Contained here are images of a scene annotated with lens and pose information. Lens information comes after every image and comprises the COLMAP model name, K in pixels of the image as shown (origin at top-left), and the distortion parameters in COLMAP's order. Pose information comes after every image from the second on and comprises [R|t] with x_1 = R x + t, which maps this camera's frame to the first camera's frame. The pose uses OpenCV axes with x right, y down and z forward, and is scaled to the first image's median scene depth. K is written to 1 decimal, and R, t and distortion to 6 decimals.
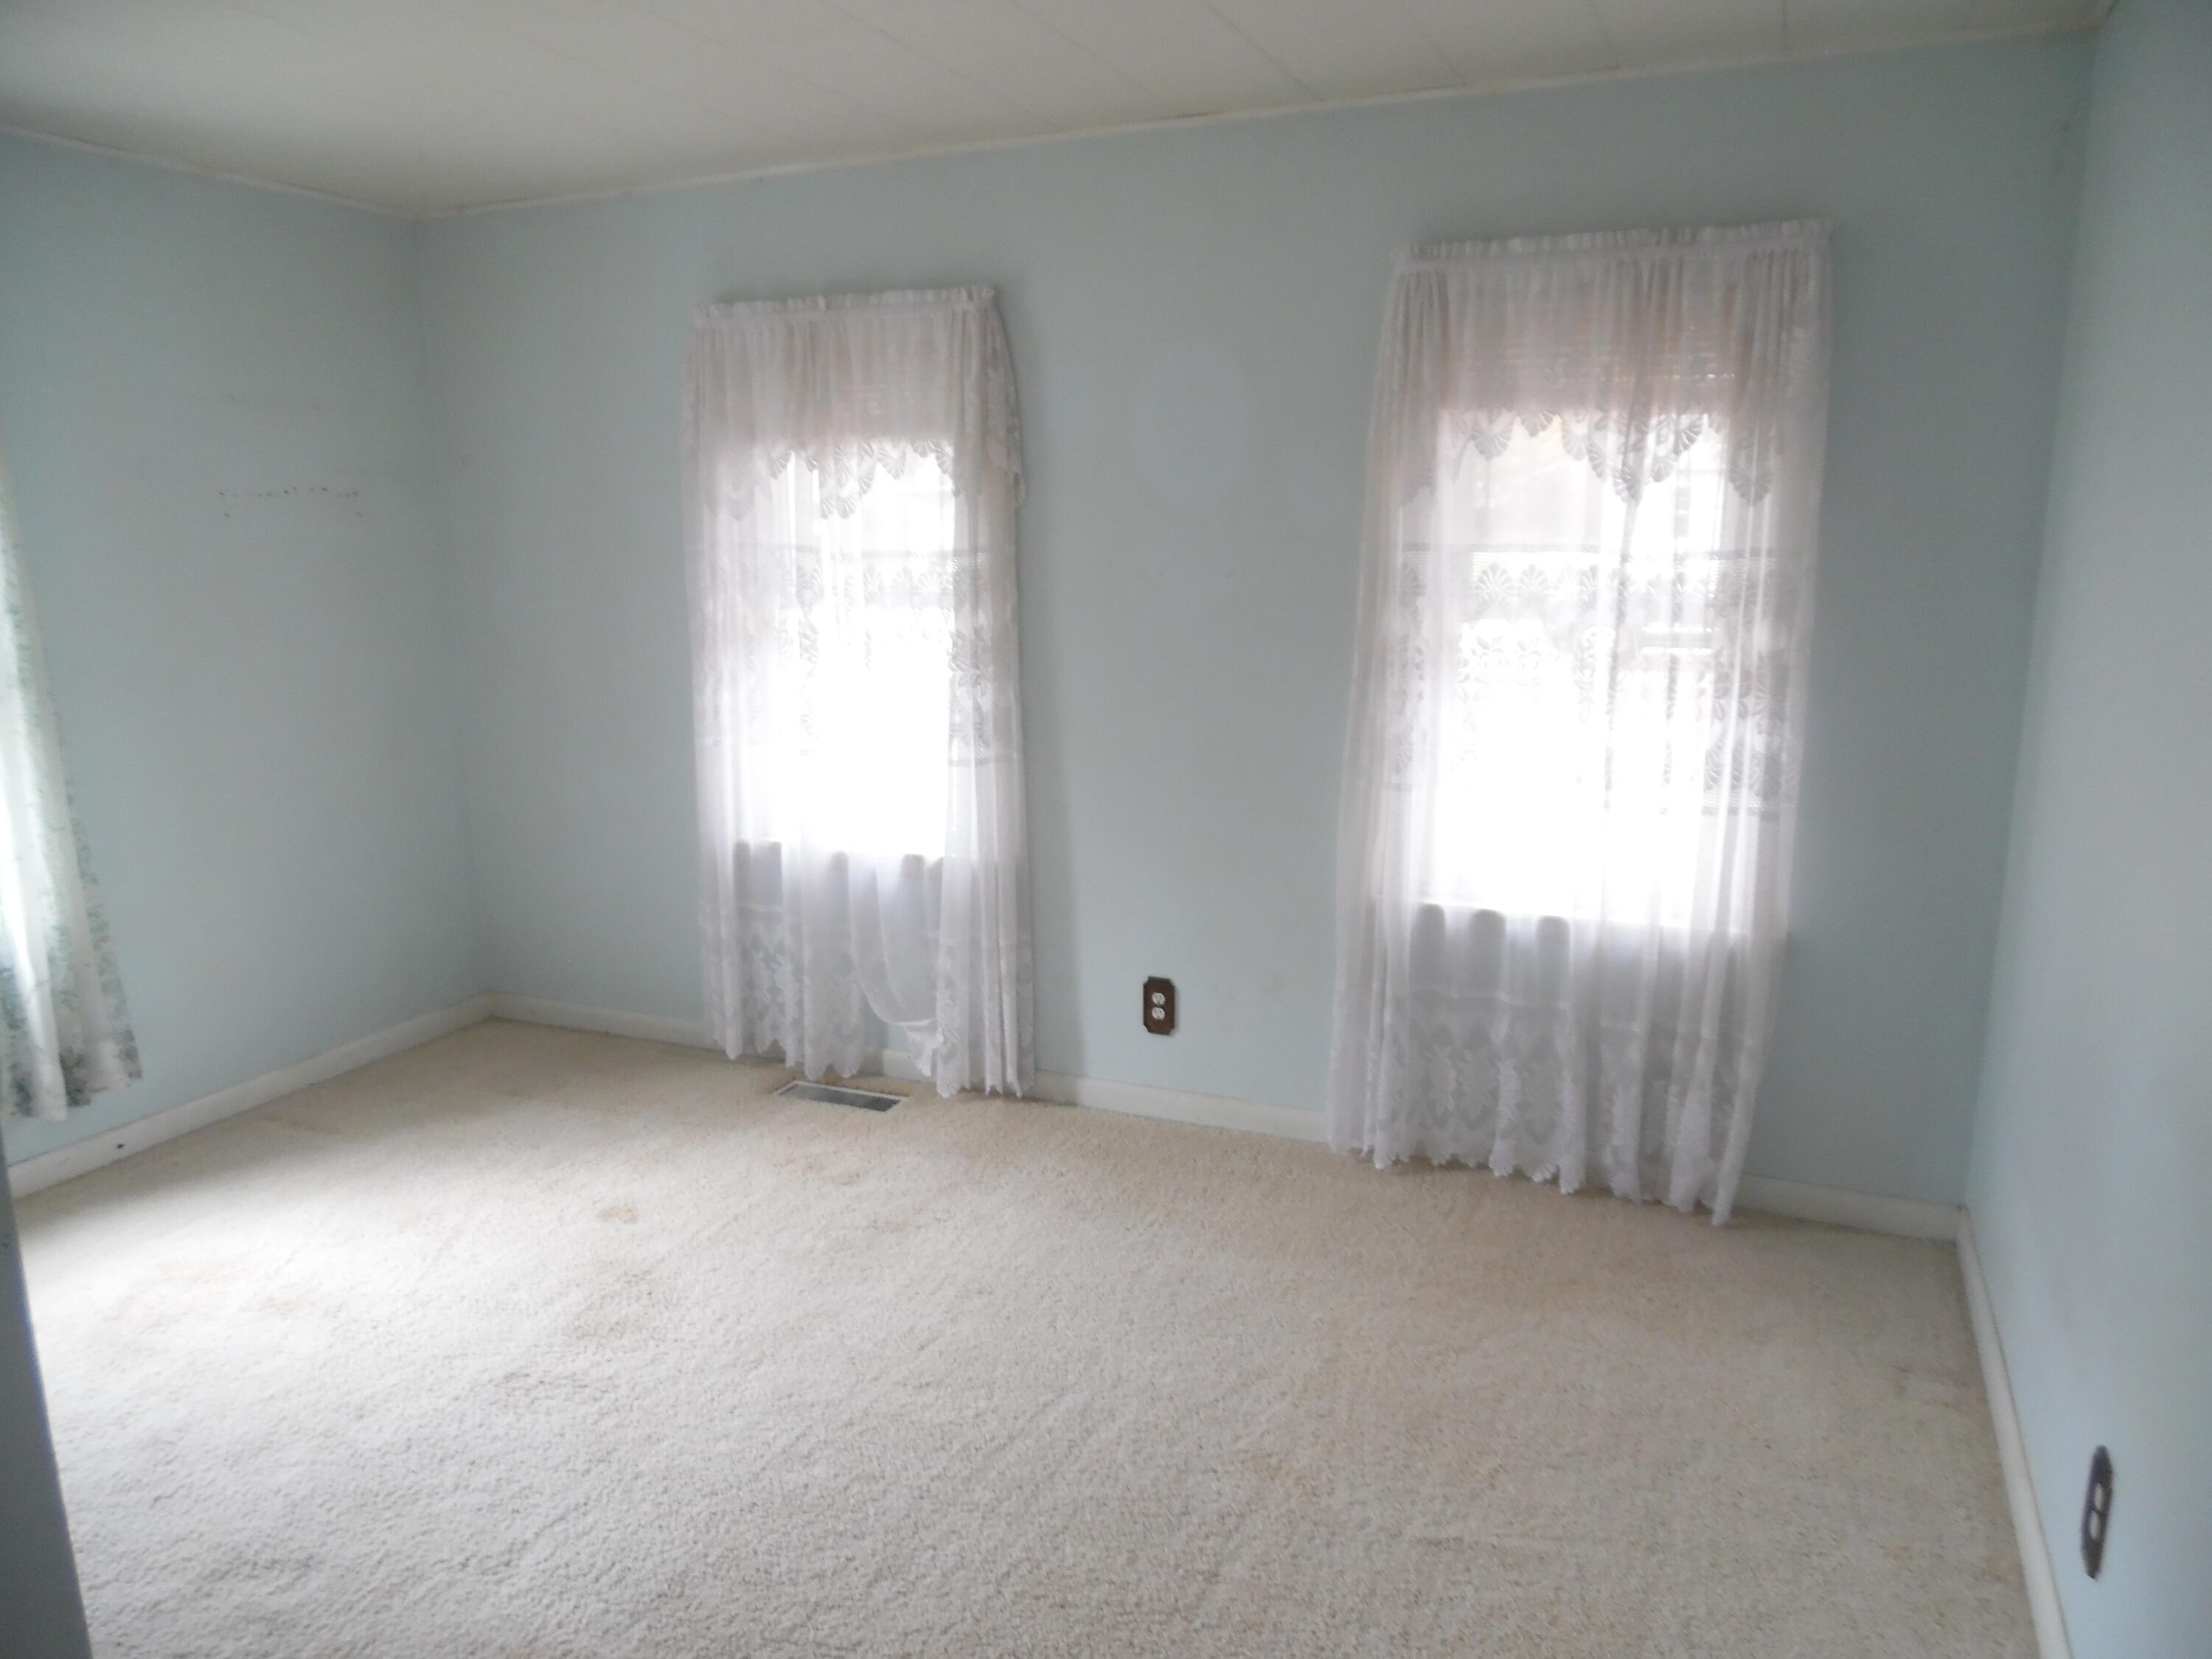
lens RADIAL K [[1549.0, 0, 1107.4], [0, 1549.0, 822.2], [0, 0, 1]] dist [-0.001766, -0.010108]
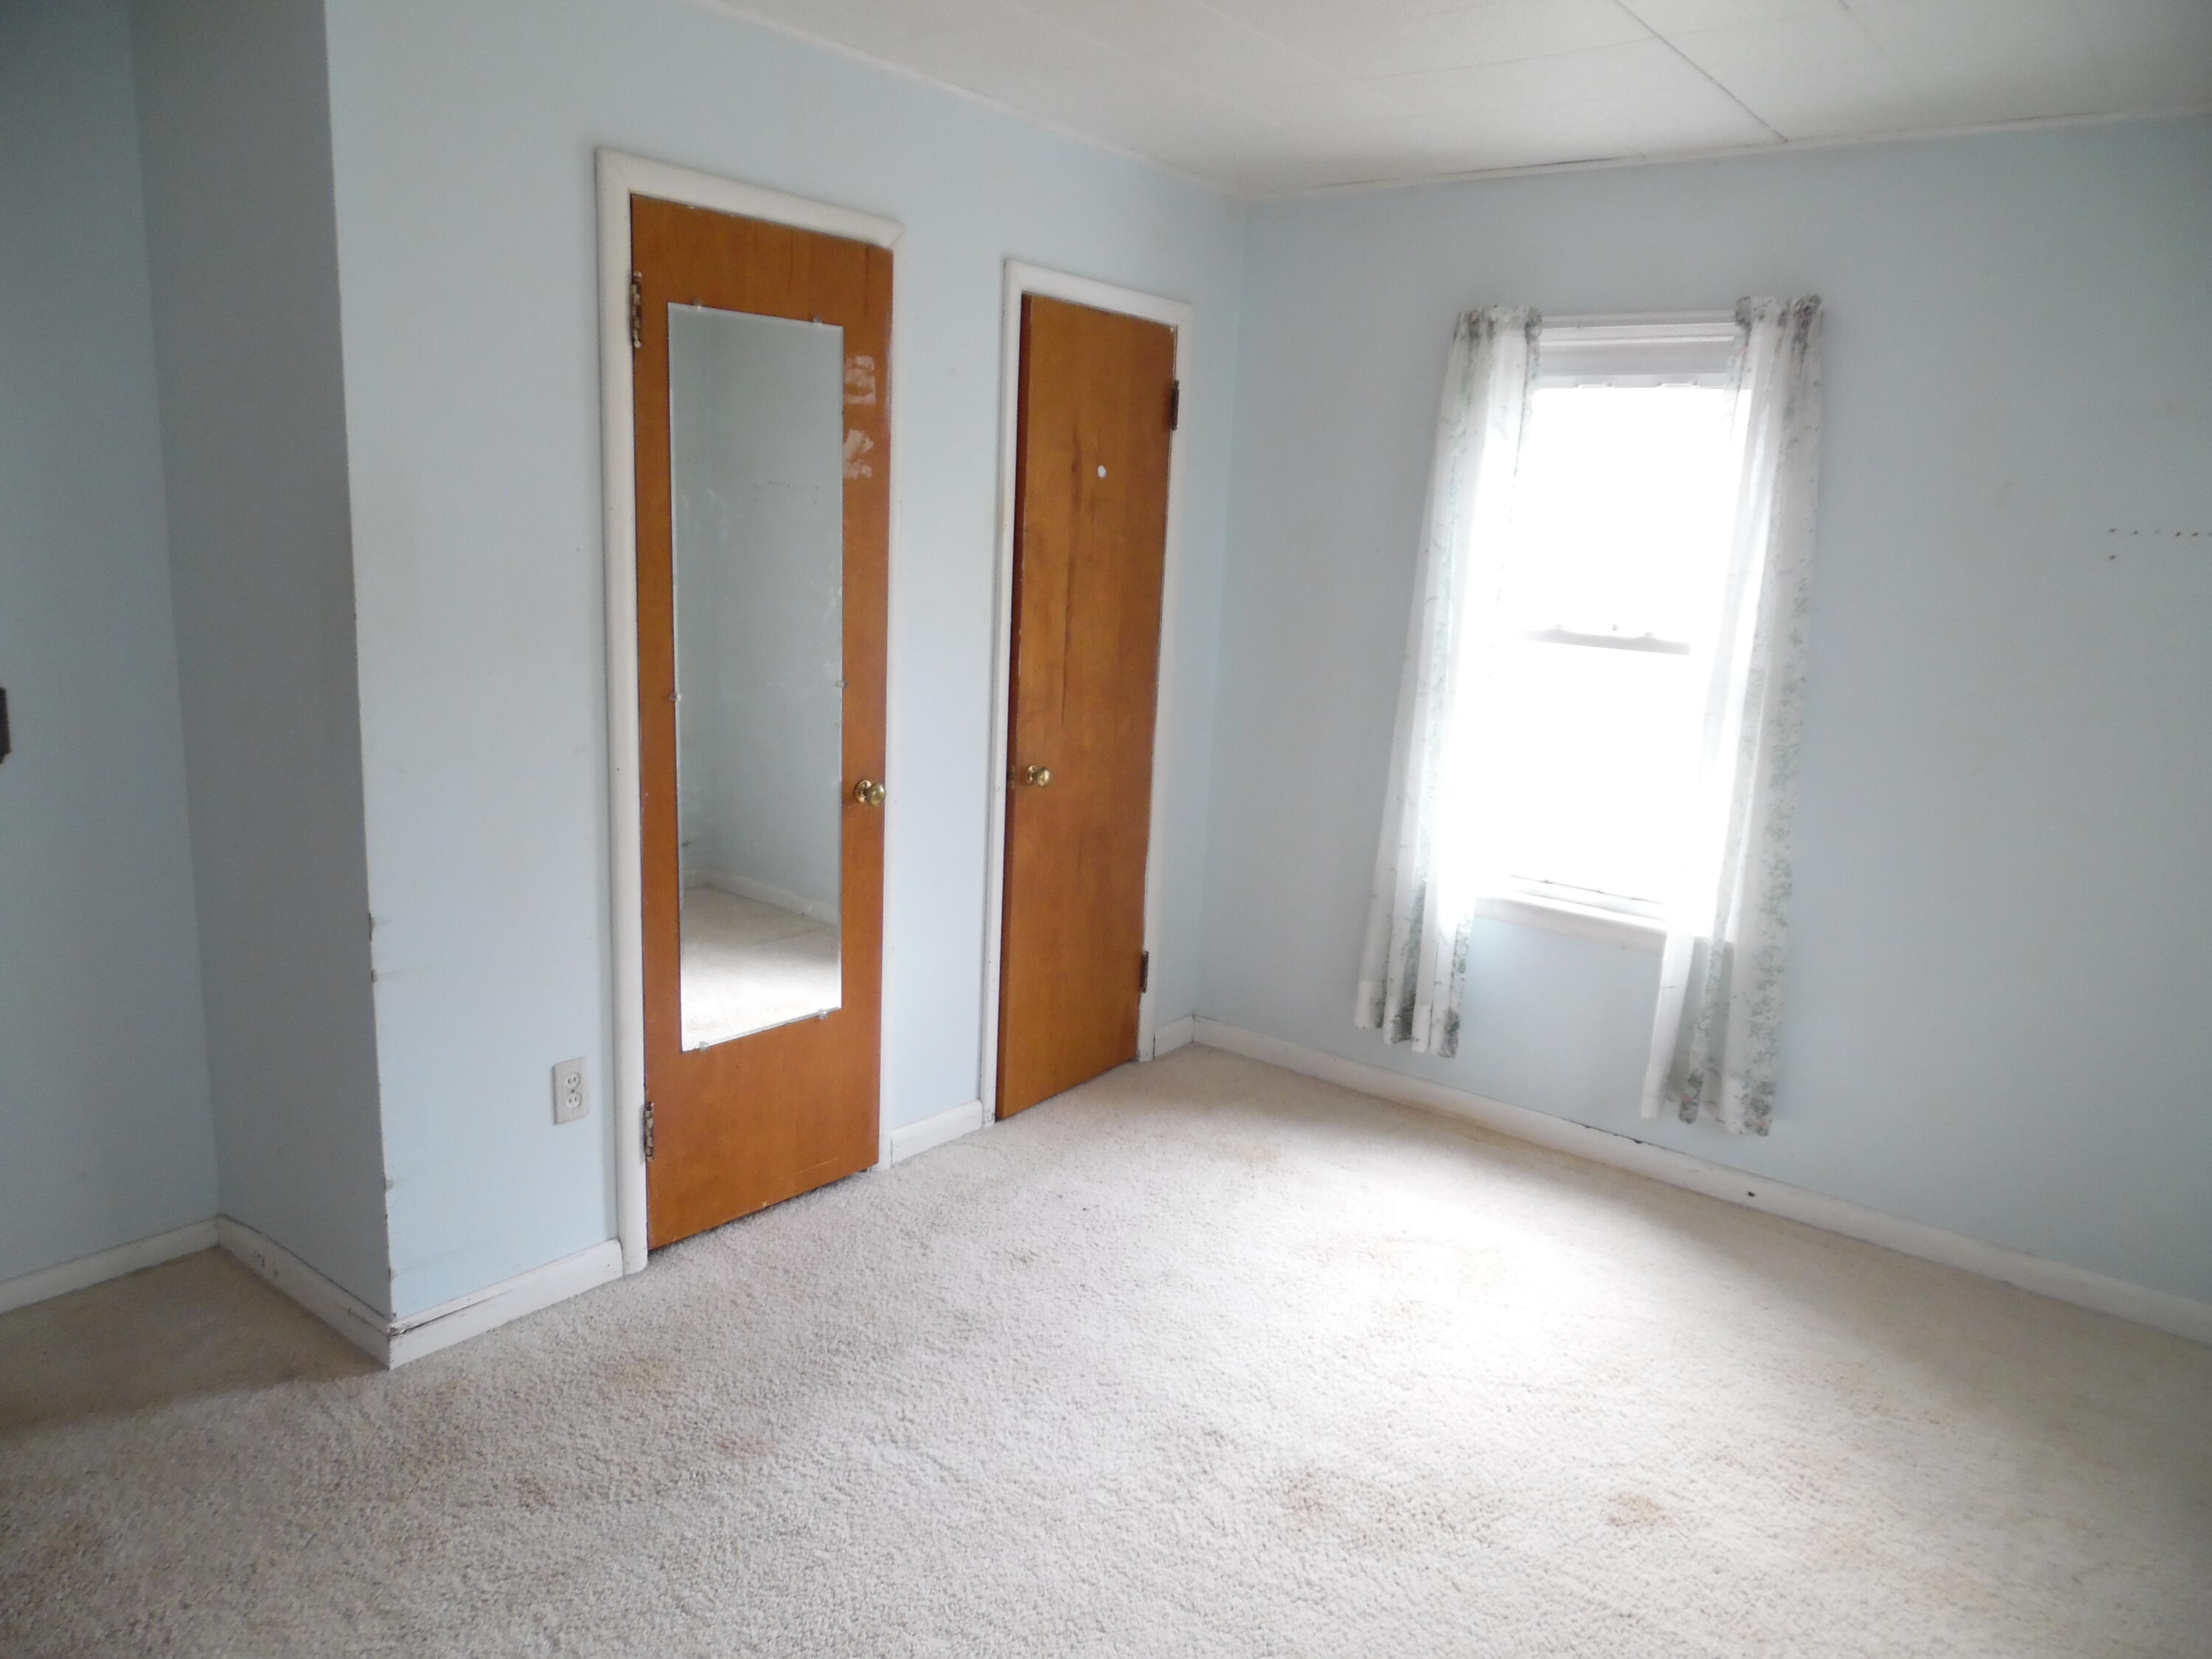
lens RADIAL K [[1549.0, 0, 1115.5], [0, 1549.0, 831.0], [0, 0, 1]] dist [-0.001766, -0.010108]
pose [[-0.231205, 0.196119, -0.952933, 0.330247], [-0.239923, 0.937728, 0.251202, -0.151025], [0.942858, 0.286710, -0.169754, 0.727657]]
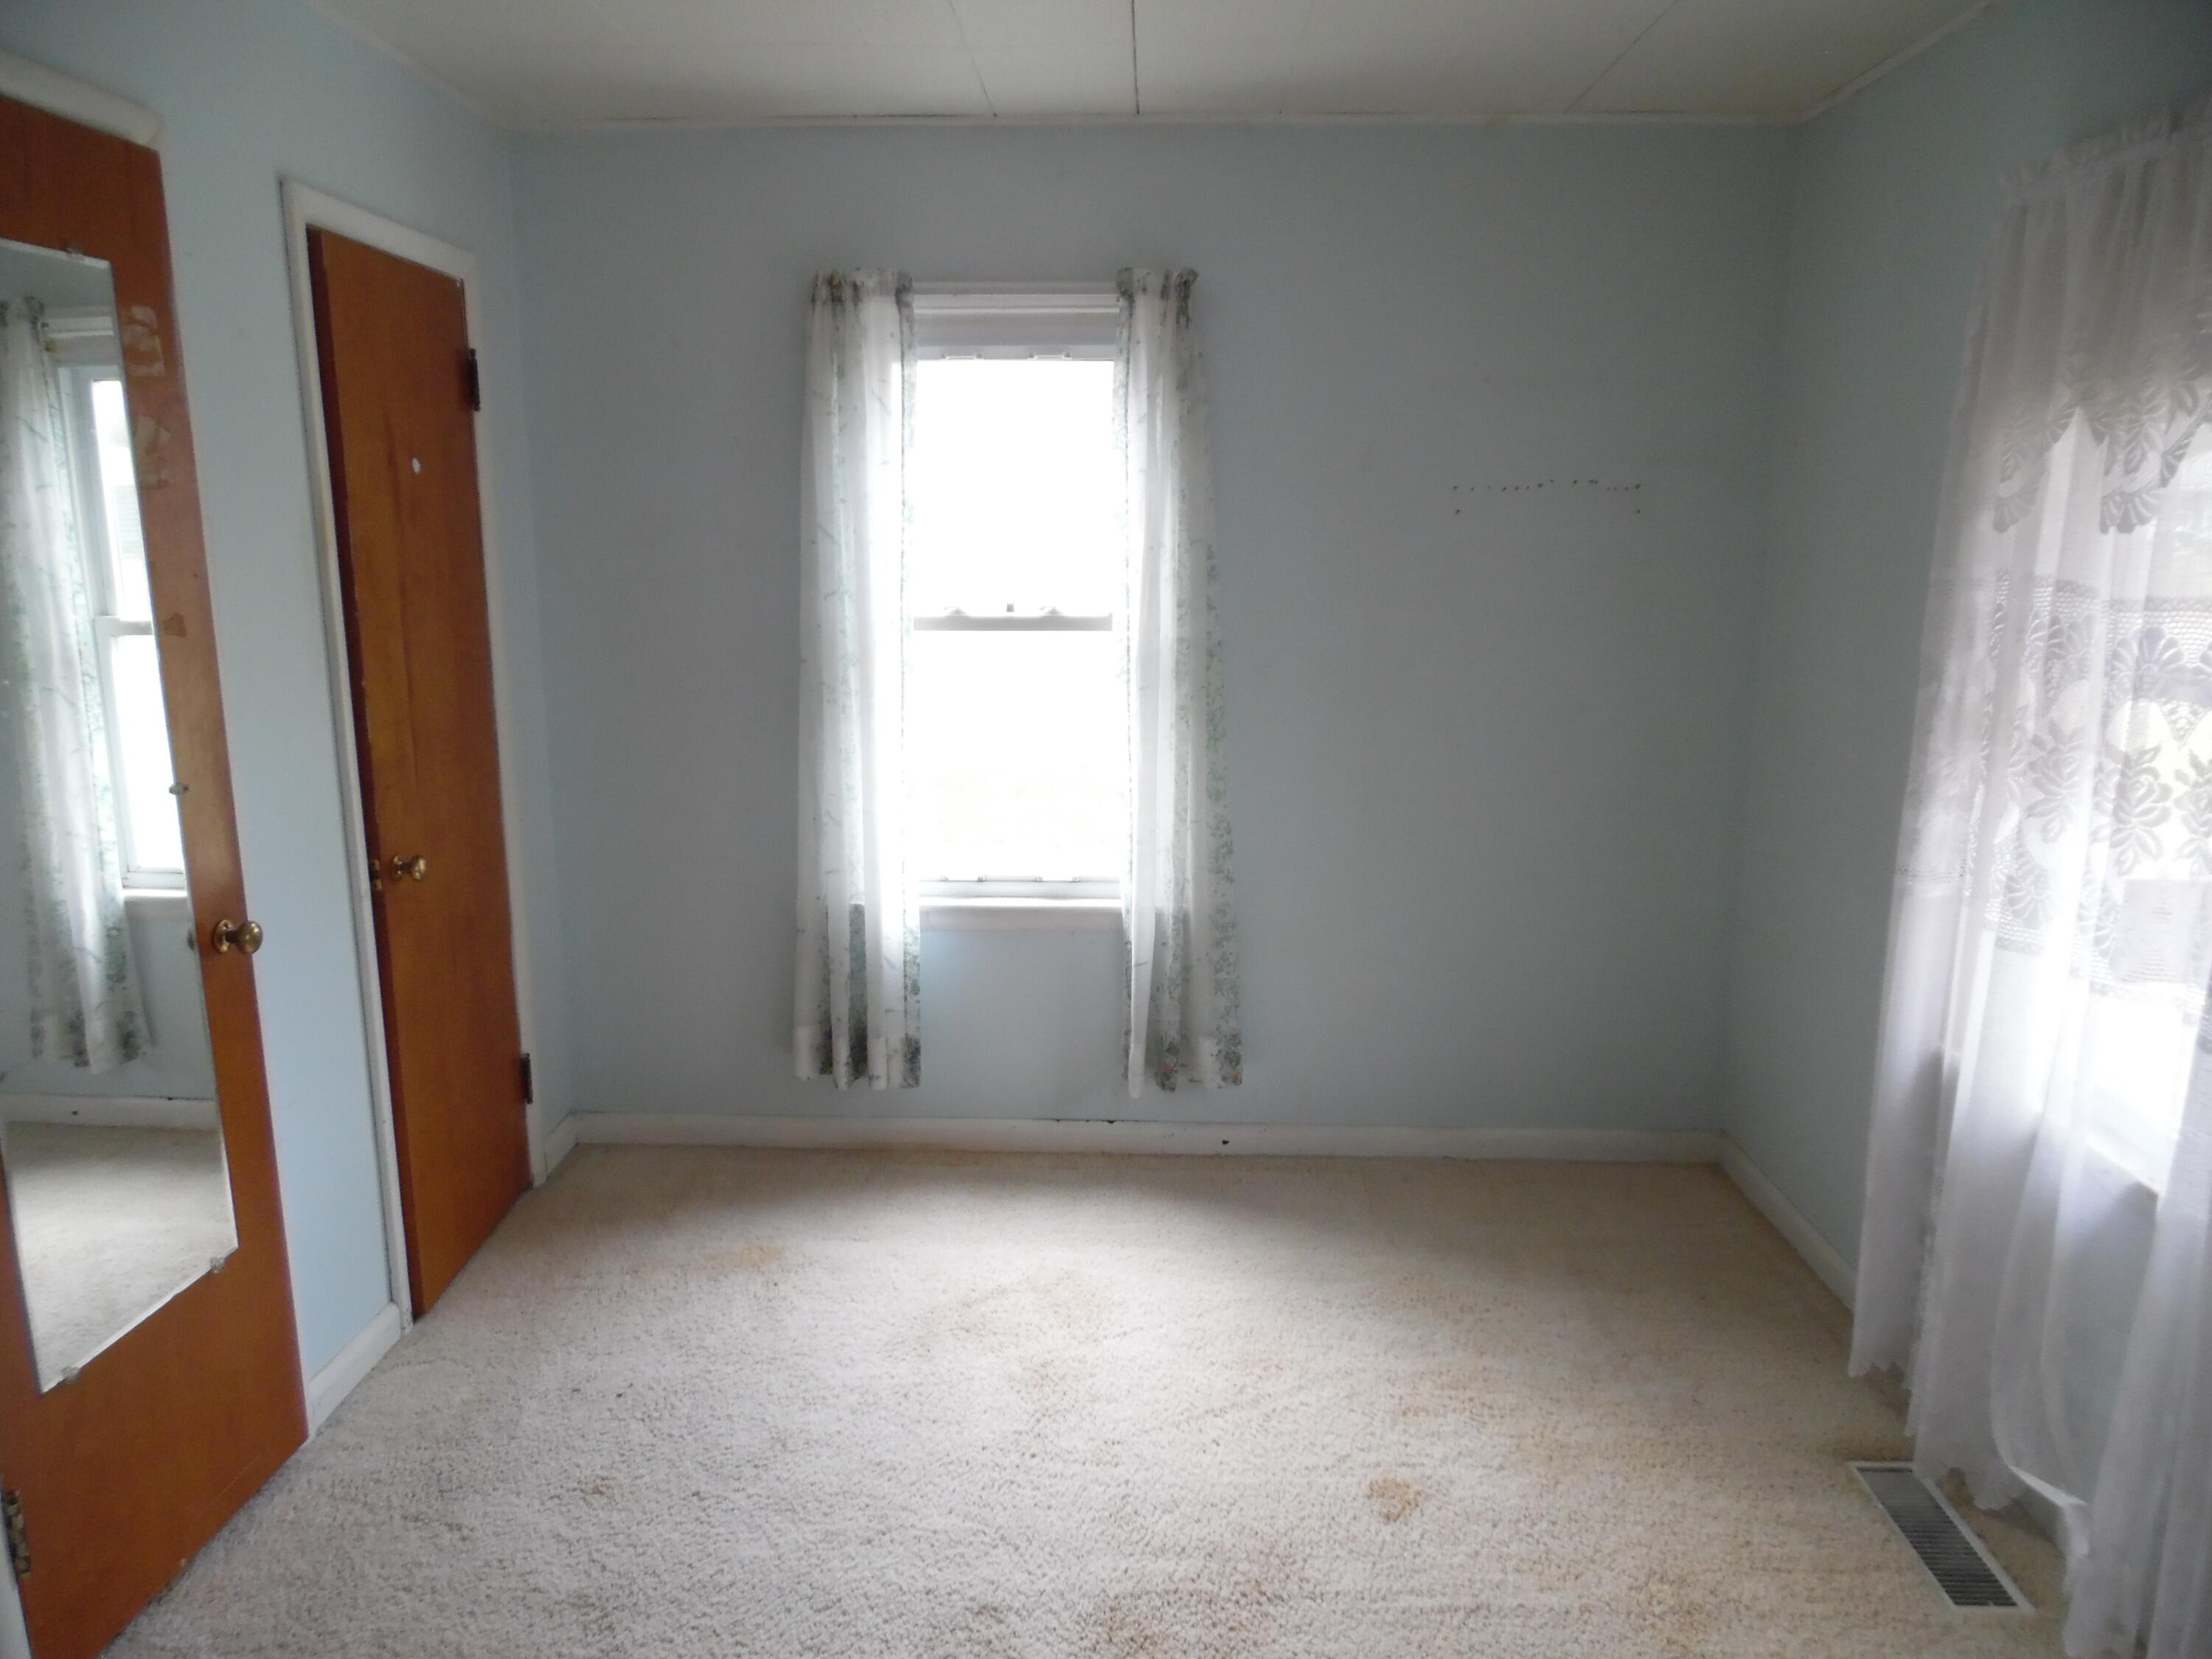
lens RADIAL K [[1549.0, 0, 1105.6], [0, 1549.0, 827.1], [0, 0, 1]] dist [-0.001766, -0.010108]
pose [[0.379873, 0.194589, -0.904341, 0.198208], [-0.189806, 0.973220, 0.129680, -0.104238], [0.905356, 0.122387, 0.406634, 0.499932]]
